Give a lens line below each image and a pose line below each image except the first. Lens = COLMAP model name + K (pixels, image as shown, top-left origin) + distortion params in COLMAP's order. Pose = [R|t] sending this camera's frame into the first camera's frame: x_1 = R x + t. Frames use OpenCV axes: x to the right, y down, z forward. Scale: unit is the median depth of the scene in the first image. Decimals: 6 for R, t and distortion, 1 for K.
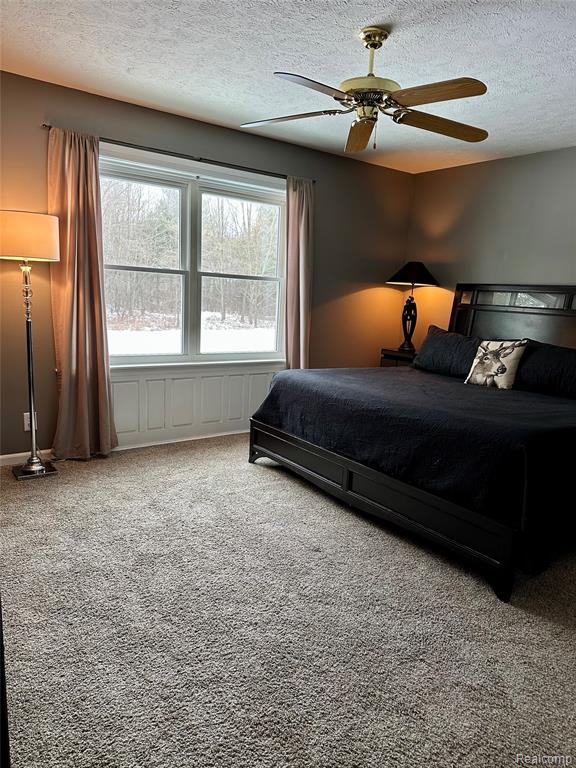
lens RADIAL K [[530.5, 0, 285.8], [0, 530.5, 385.5], [0, 0, 1]] dist [0.121444, -0.198115]
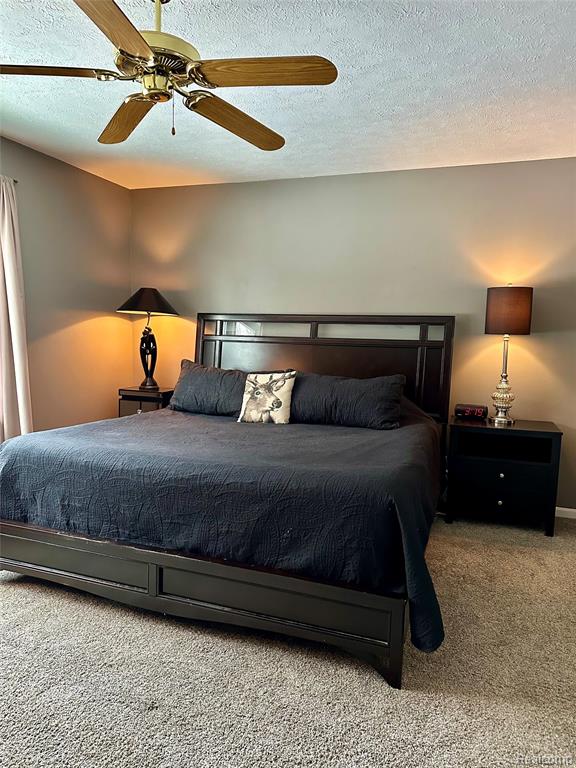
lens RADIAL K [[530.5, 0, 285.8], [0, 530.5, 385.5], [0, 0, 1]] dist [0.121444, -0.198115]
pose [[0.825958, -0.085117, 0.557269, -0.099469], [0.113190, 0.993444, -0.016027, -0.043836], [-0.552251, 0.076315, 0.830177, 0.213680]]
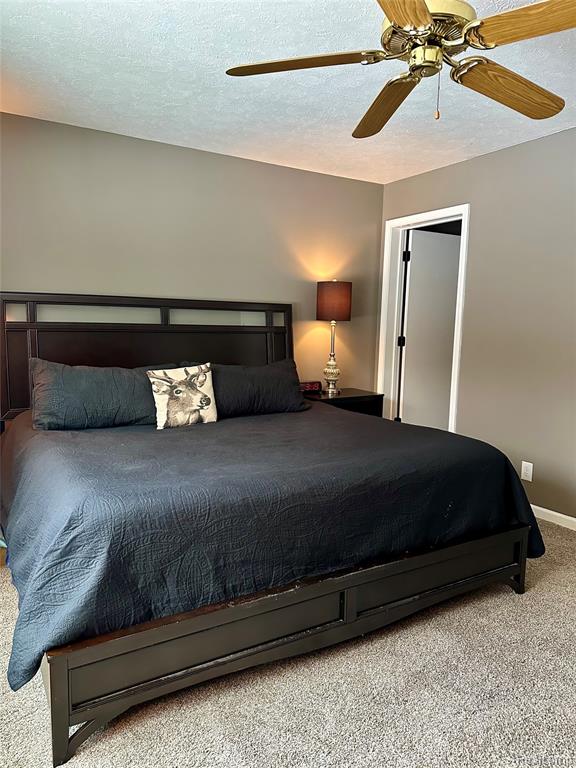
lens RADIAL K [[530.5, 0, 285.8], [0, 530.5, 385.5], [0, 0, 1]] dist [0.121444, -0.198115]
pose [[0.092538, -0.166528, 0.981685, -0.392076], [0.158932, 0.975745, 0.150538, -0.155371], [-0.982943, 0.142091, 0.116761, 0.762909]]
